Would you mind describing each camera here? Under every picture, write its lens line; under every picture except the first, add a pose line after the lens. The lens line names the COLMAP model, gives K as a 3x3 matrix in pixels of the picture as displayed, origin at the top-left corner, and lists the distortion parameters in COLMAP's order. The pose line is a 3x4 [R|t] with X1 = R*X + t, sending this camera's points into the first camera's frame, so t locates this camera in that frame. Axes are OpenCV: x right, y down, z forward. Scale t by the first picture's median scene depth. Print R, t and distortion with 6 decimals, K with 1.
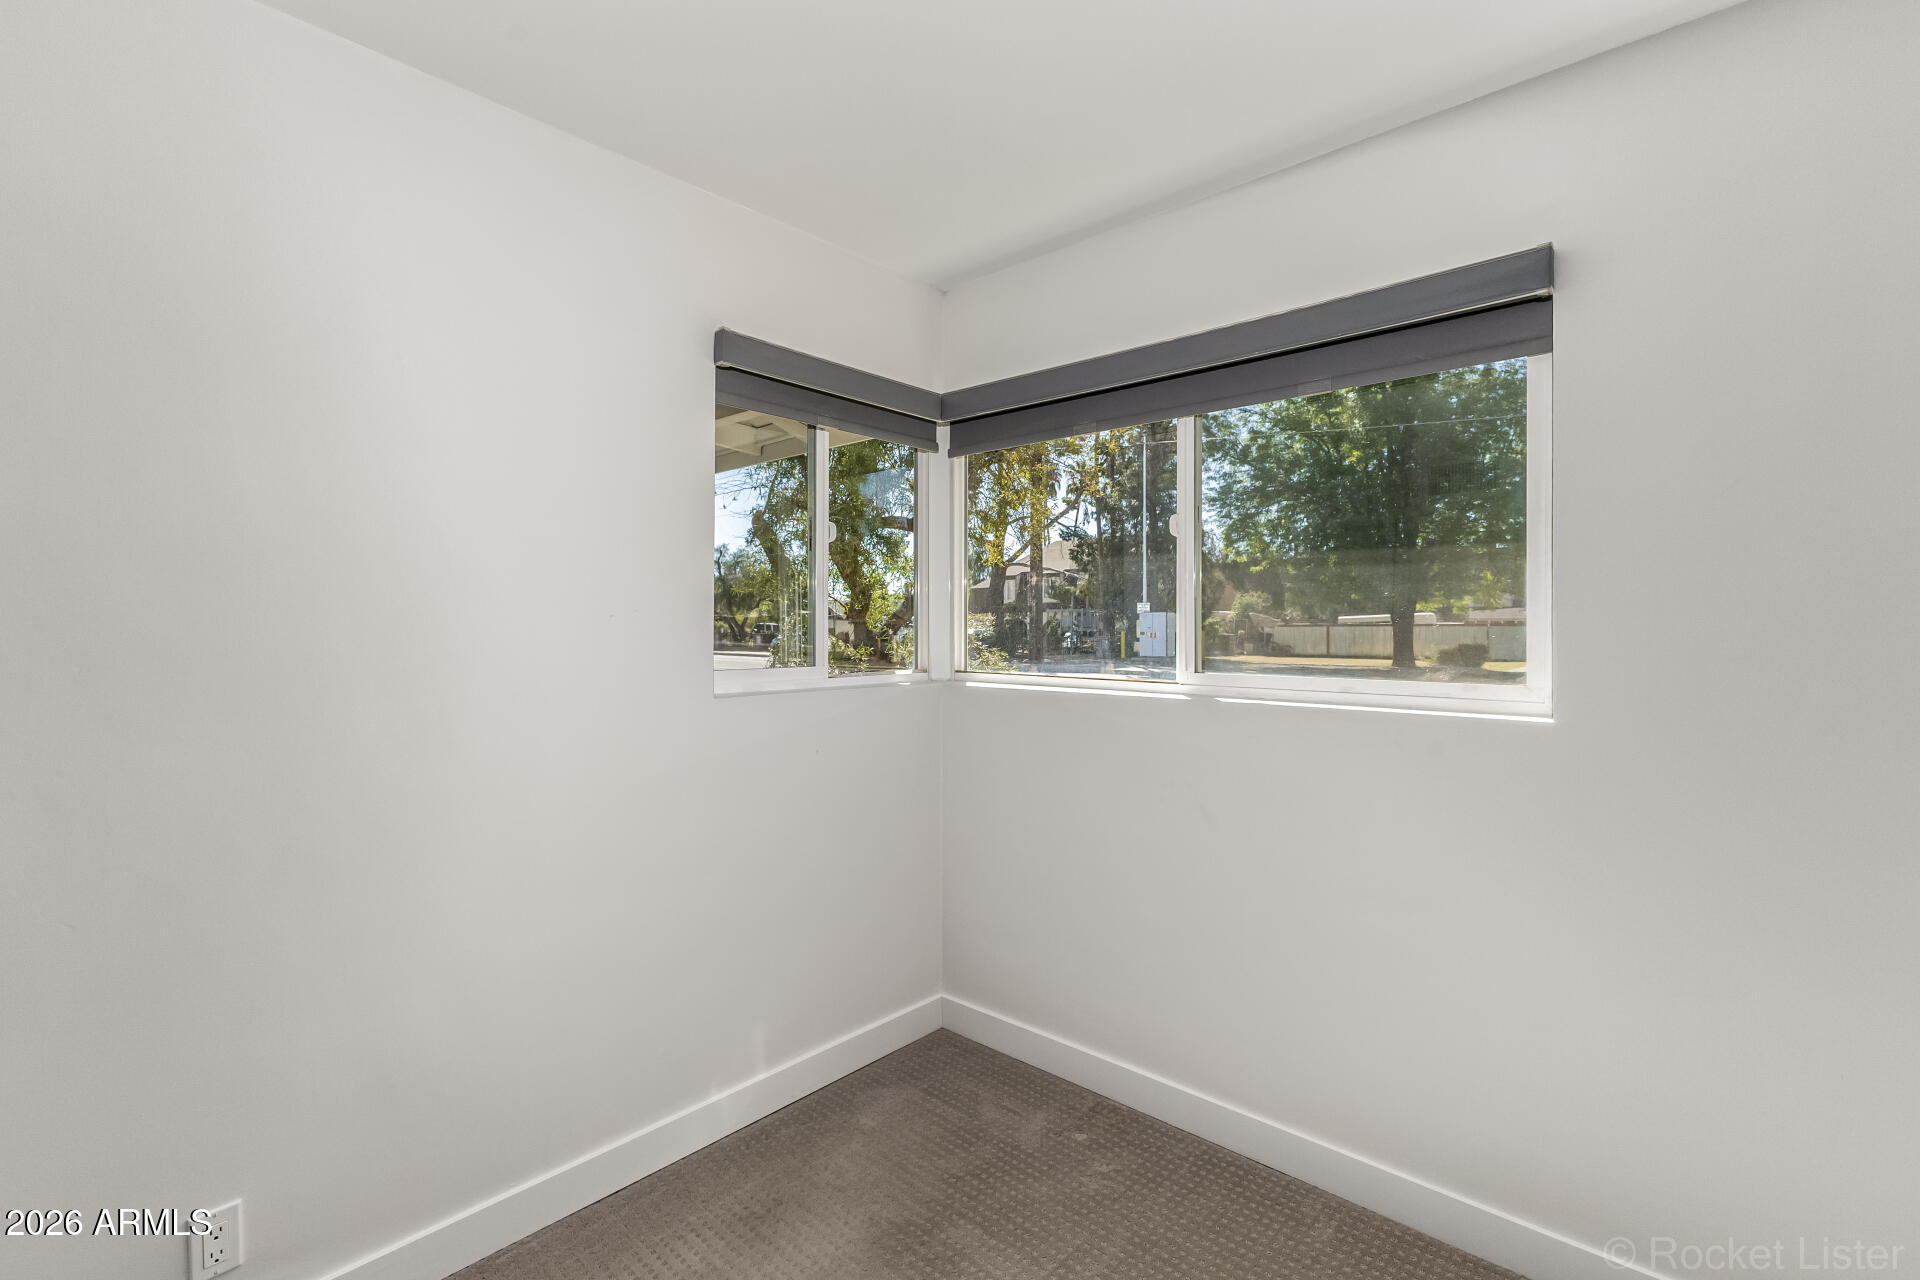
lens RADIAL K [[851.9, 0, 957.1], [0, 851.9, 633.0], [0, 0, 1]] dist [0.003596, 0.000169]
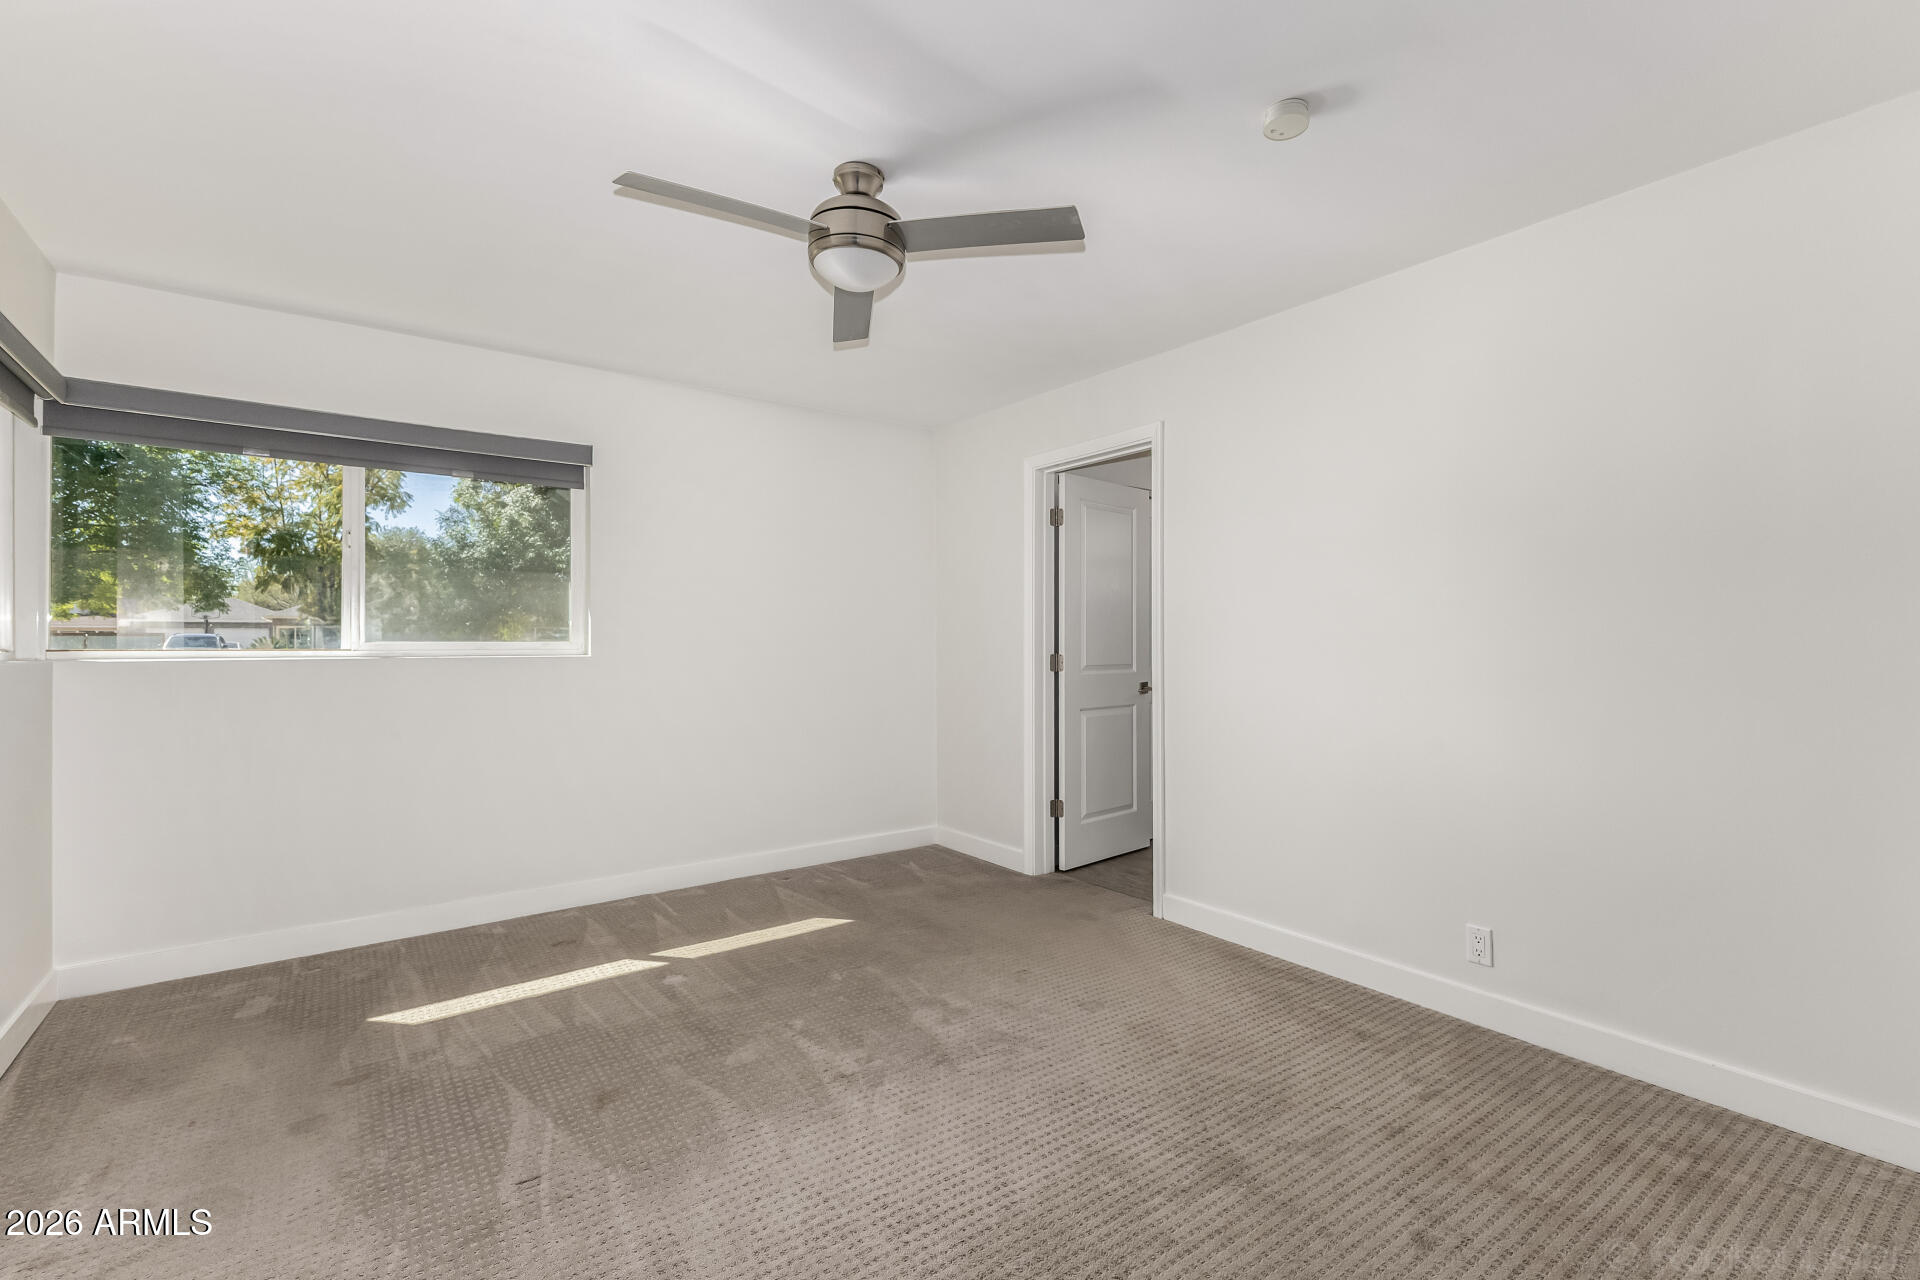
lens RADIAL K [[851.9, 0, 955.0], [0, 851.9, 638.5], [0, 0, 1]] dist [0.003596, 0.000169]
pose [[0.200901, 0.000090, 0.979612, -0.937964], [0.007634, 0.999969, -0.001657, 0.049305], [-0.979582, 0.007811, 0.200894, -0.297421]]
